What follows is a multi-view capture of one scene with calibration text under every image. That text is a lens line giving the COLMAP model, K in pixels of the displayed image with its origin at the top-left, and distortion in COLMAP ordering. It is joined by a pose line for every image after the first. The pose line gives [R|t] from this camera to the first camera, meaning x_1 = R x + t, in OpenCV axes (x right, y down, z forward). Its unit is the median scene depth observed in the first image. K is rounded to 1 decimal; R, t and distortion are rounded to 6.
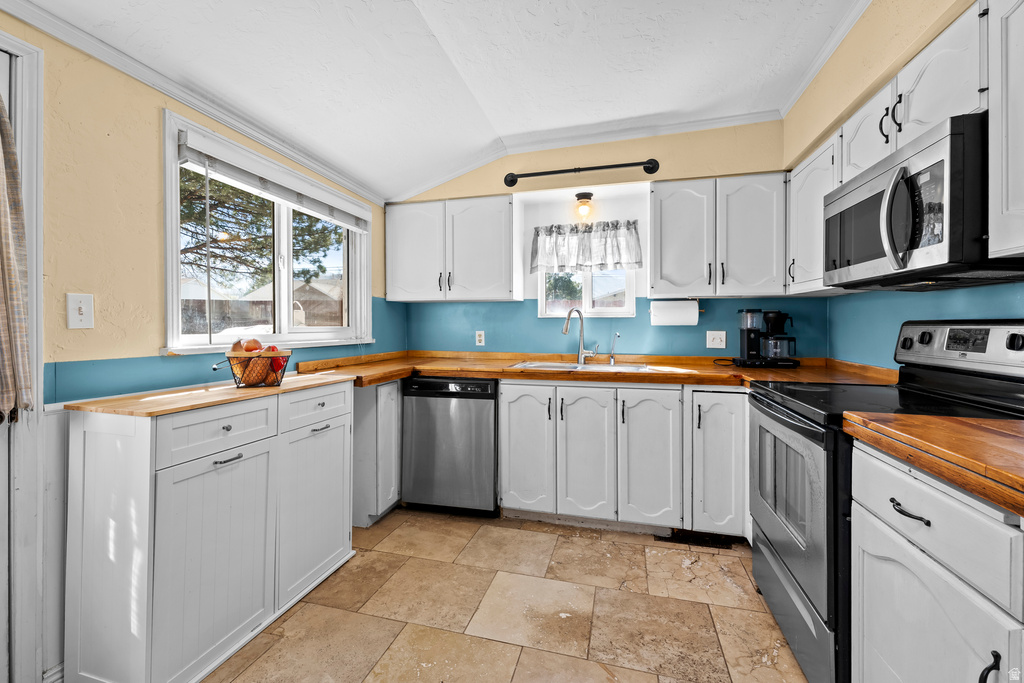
lens RADIAL K [[414.6, 0, 508.1], [0, 414.6, 327.1], [0, 0, 1]] dist [0.003462, -0.001213]
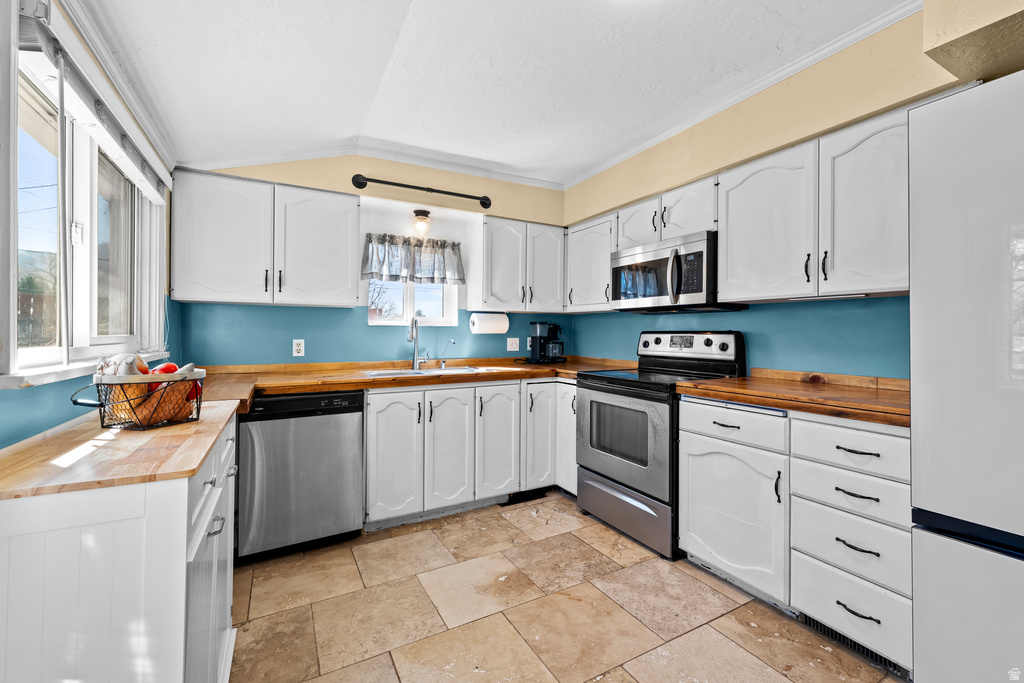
lens RADIAL K [[414.6, 0, 489.3], [0, 414.6, 333.4], [0, 0, 1]] dist [0.003462, -0.001213]
pose [[0.736204, 0.000967, 0.676758, -0.488447], [0.000674, 0.999997, -0.002163, -0.002035], [-0.676759, 0.002049, 0.736202, 0.107012]]
